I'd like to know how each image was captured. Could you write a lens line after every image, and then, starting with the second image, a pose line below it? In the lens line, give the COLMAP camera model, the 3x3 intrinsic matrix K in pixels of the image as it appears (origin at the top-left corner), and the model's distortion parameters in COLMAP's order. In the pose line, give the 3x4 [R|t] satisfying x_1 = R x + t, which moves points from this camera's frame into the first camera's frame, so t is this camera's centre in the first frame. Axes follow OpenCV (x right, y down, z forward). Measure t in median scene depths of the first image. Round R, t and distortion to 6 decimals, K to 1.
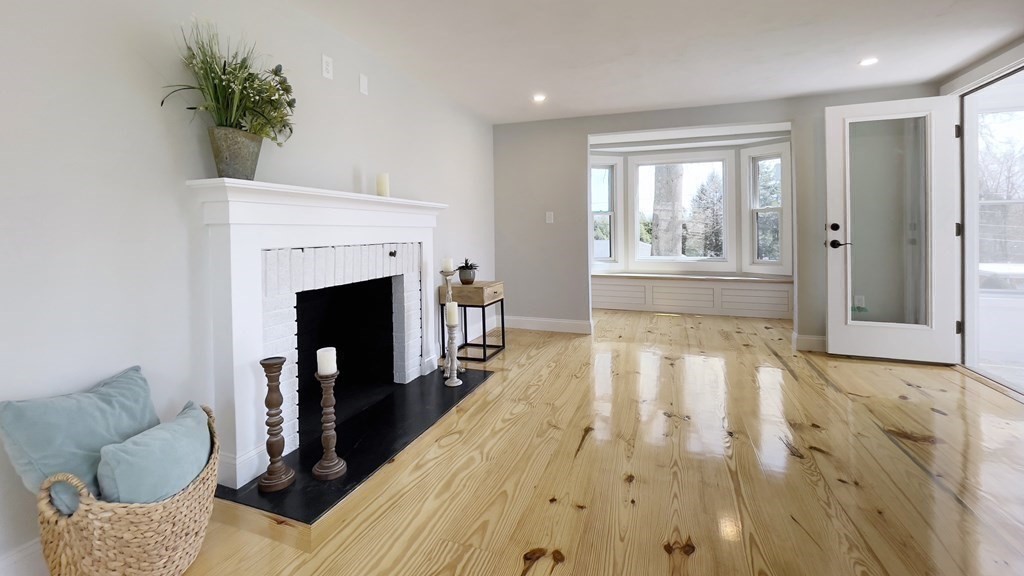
lens RADIAL K [[445.4, 0, 500.0], [0, 445.4, 229.6], [0, 0, 1]] dist [-0.005234, 0.003018]
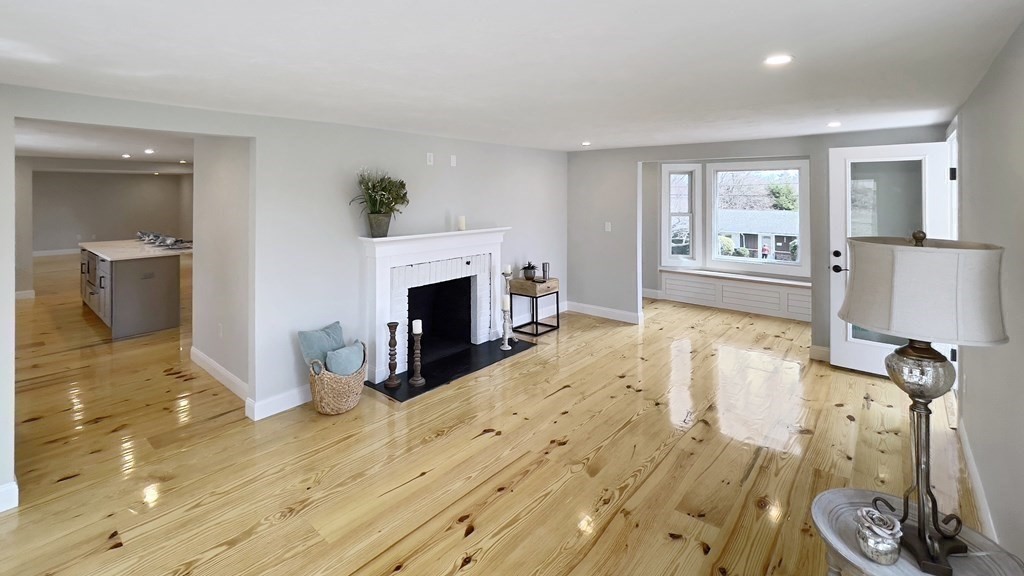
lens RADIAL K [[459.2, 0, 493.6], [0, 459.2, 181.3], [0, 0, 1]] dist [0.000046, -0.002473]
pose [[0.933436, -0.003242, -0.358730, 0.357348], [-0.003607, 0.999824, -0.018422, -0.169823], [0.358726, 0.018490, 0.933260, -0.427856]]
